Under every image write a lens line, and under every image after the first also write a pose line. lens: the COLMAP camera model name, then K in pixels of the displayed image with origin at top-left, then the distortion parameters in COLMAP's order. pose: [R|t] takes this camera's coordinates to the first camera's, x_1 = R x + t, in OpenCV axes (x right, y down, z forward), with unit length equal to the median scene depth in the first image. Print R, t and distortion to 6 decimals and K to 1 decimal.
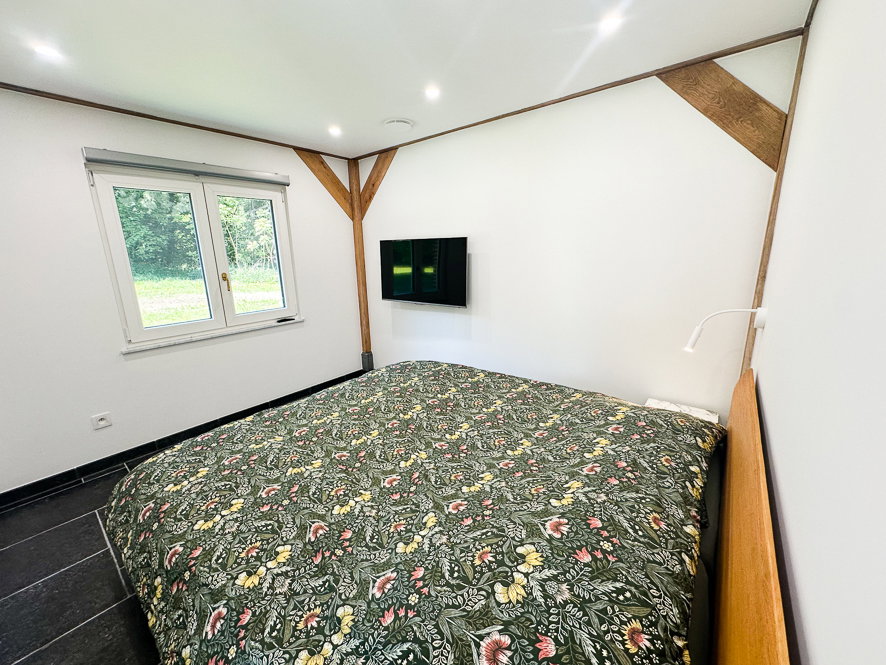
lens RADIAL K [[350.0, 0, 443.0], [0, 350.0, 332.5], [0, 0, 1]] dist [-0.001216, 0.000275]
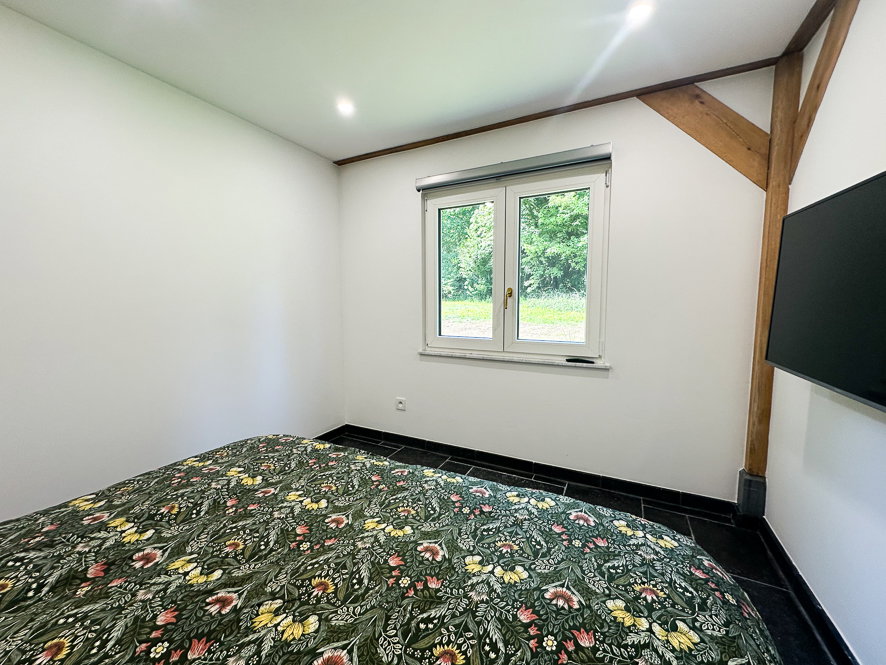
lens RADIAL K [[349.1, 0, 446.8], [0, 349.1, 332.4], [0, 0, 1]] dist [0.012229, -0.006494]
pose [[0.210576, 0.110933, -0.971263, 0.166412], [-0.231046, 0.971040, 0.060815, -0.079011], [0.949882, 0.211600, 0.230109, 0.656969]]
